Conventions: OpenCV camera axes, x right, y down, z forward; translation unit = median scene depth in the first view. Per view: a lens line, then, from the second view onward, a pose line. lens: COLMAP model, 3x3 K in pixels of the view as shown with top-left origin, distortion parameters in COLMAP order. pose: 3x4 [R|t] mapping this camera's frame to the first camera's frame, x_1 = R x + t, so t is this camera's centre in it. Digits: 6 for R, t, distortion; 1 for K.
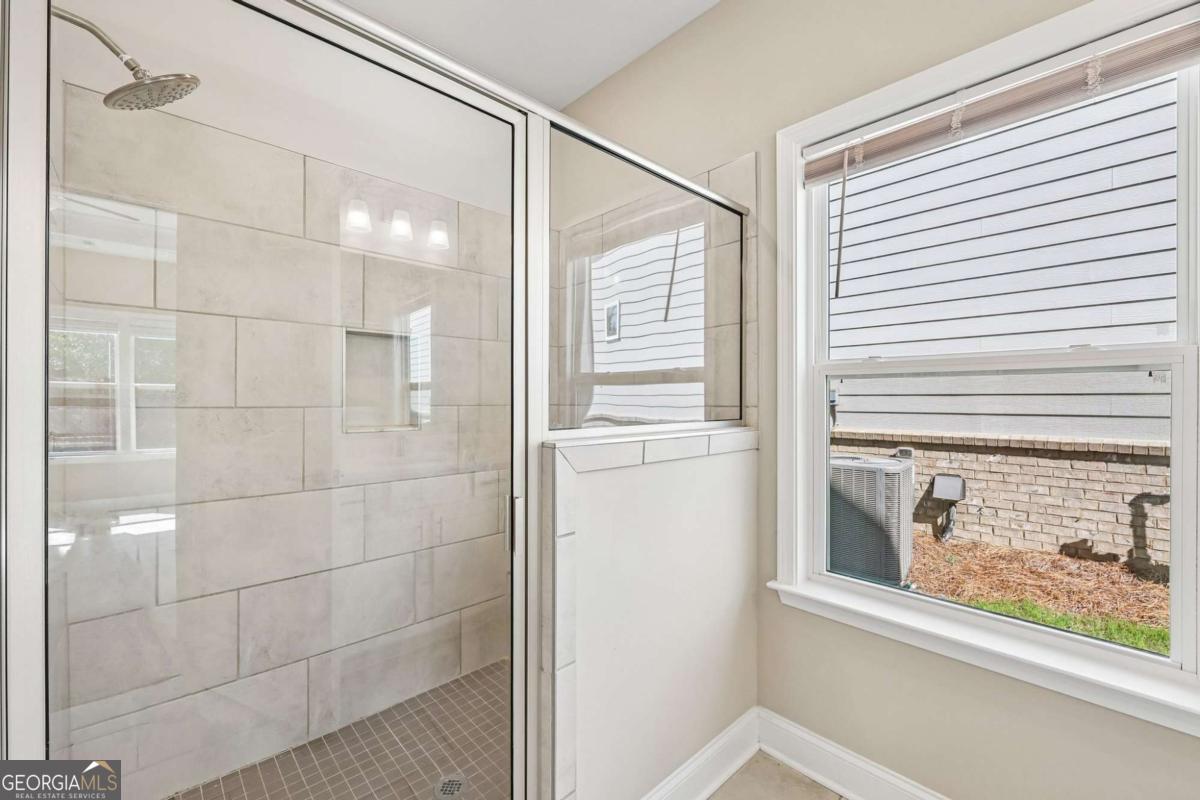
lens RADIAL K [[492.5, 0, 598.9], [0, 492.5, 399.0], [0, 0, 1]] dist [0.000554, -0.000067]
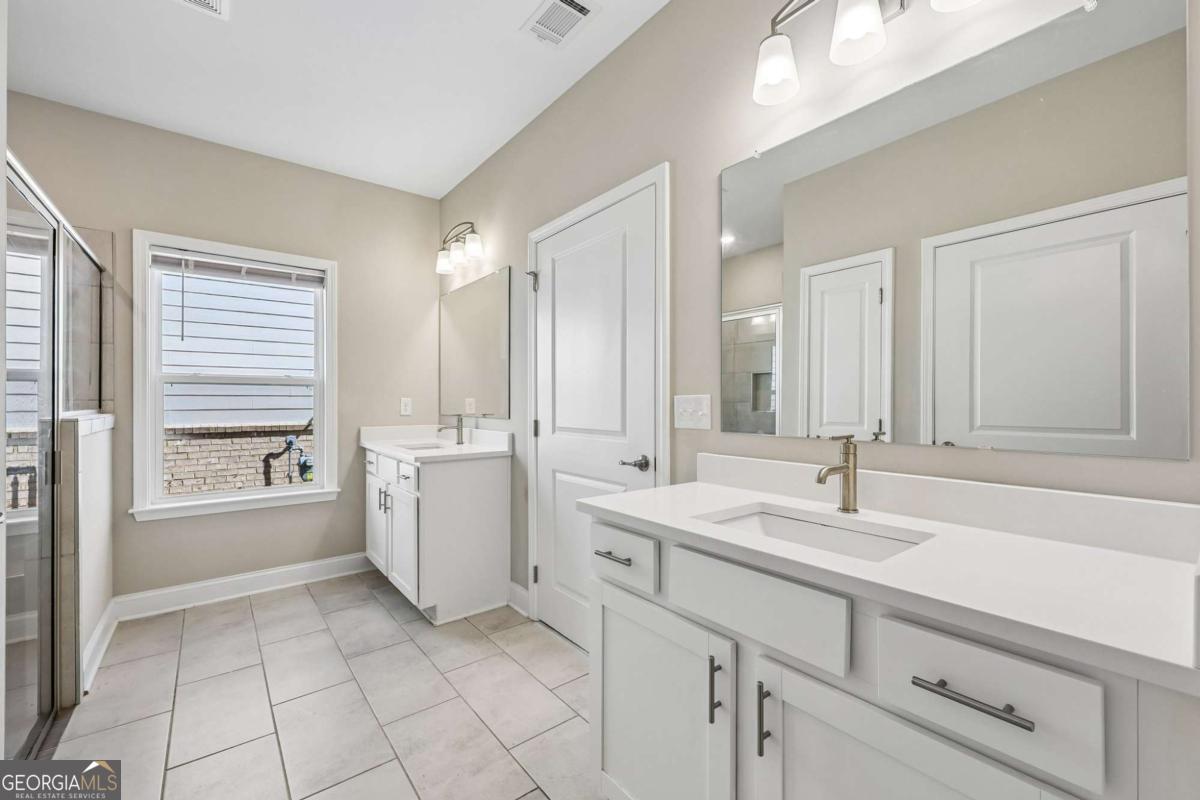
lens RADIAL K [[492.5, 0, 597.7], [0, 492.5, 399.4], [0, 0, 1]] dist [0.000554, -0.000067]
pose [[0.090493, 0.003070, 0.995892, -0.493602], [0.002498, 0.999991, -0.003309, 0.010599], [-0.995894, 0.002787, 0.090484, -0.292874]]
